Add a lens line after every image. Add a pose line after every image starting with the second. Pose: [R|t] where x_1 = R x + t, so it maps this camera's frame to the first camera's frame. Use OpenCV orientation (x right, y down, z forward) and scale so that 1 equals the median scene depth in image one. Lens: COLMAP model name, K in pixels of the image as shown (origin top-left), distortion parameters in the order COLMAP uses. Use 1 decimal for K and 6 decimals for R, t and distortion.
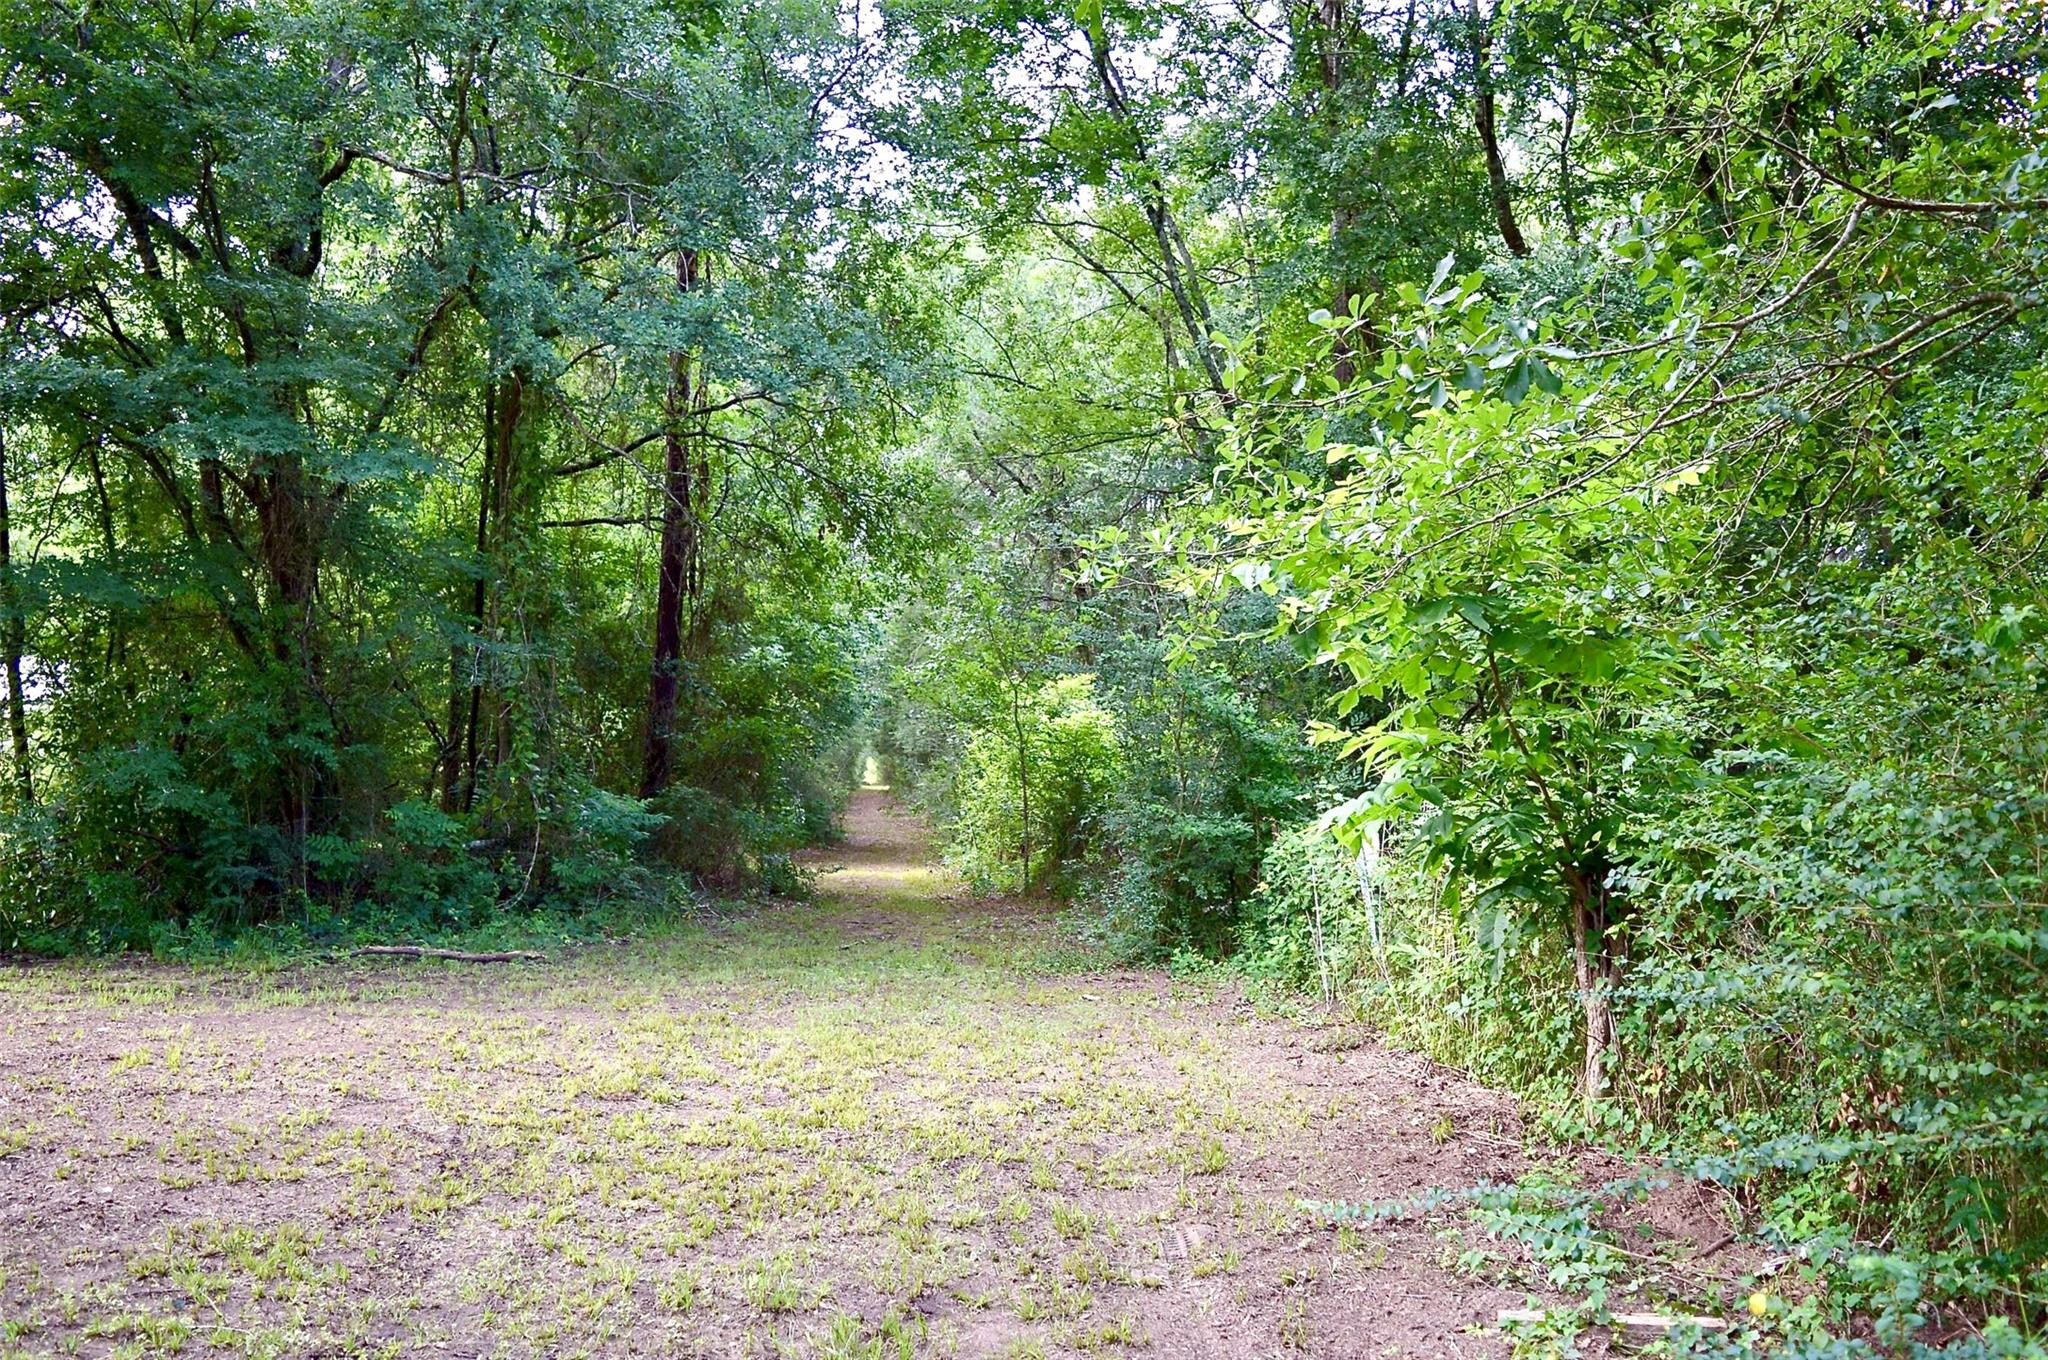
lens RADIAL K [[1626.0, 0, 1023.8], [0, 1626.0, 697.1], [0, 0, 1]] dist [-0.105692, -0.005561]
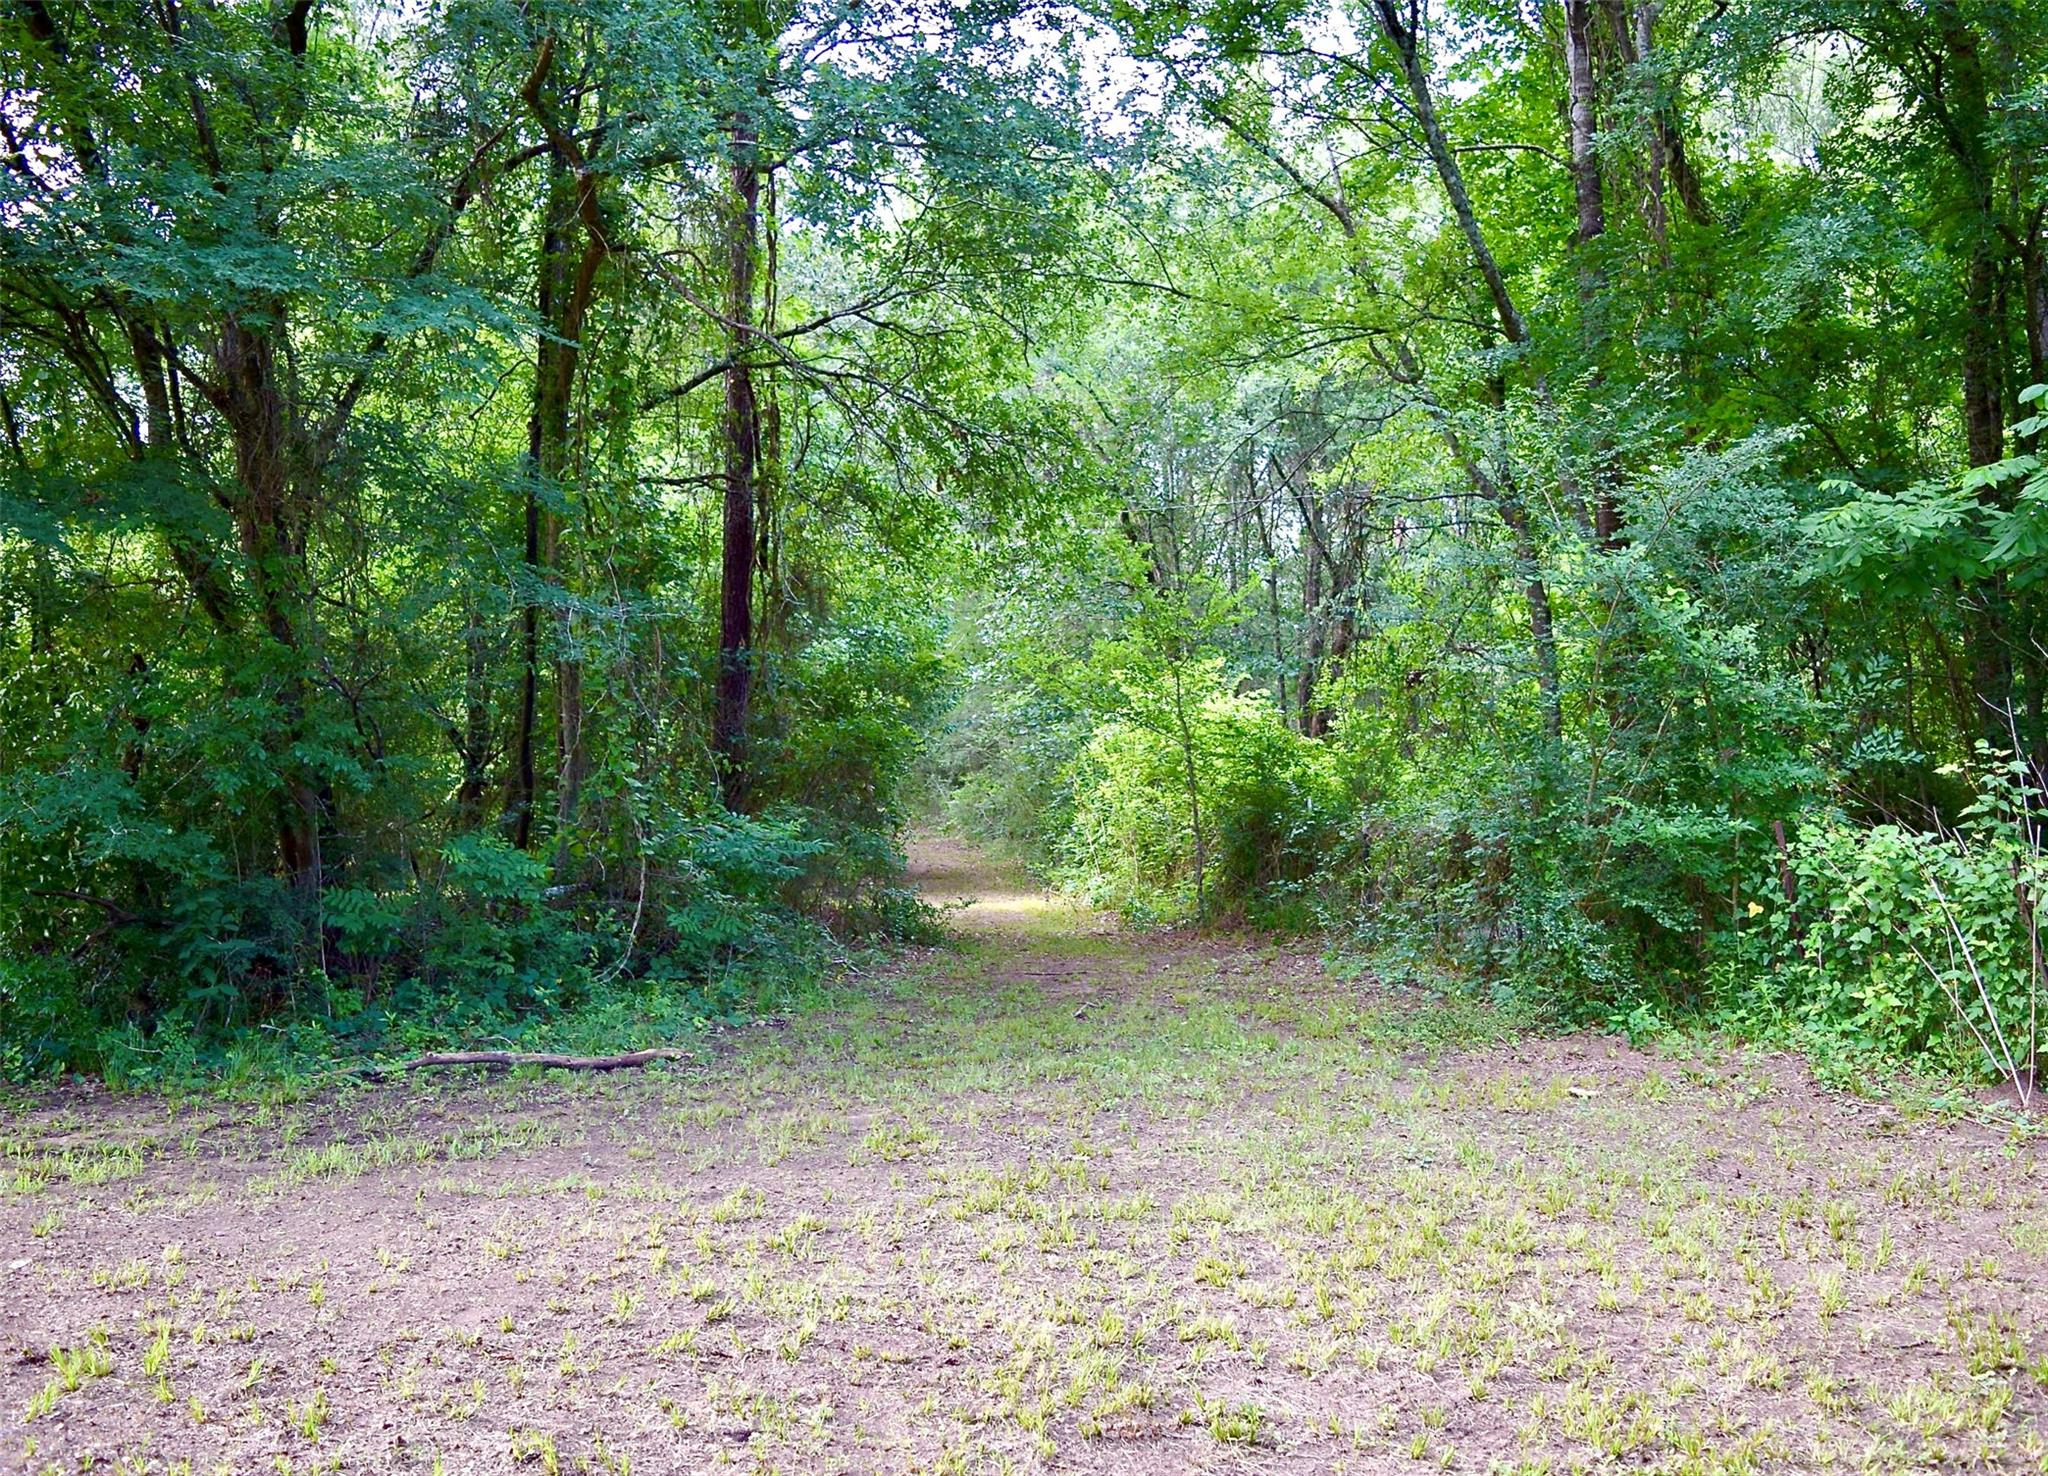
lens RADIAL K [[1638.5, 0, 1023.2], [0, 1638.5, 717.7], [0, 0, 1]] dist [-0.106163, 0.008800]
pose [[0.999104, -0.033692, 0.025627, -0.149988], [0.033649, 0.999432, 0.002094, 0.019388], [-0.025683, -0.001230, 0.999669, 0.272247]]
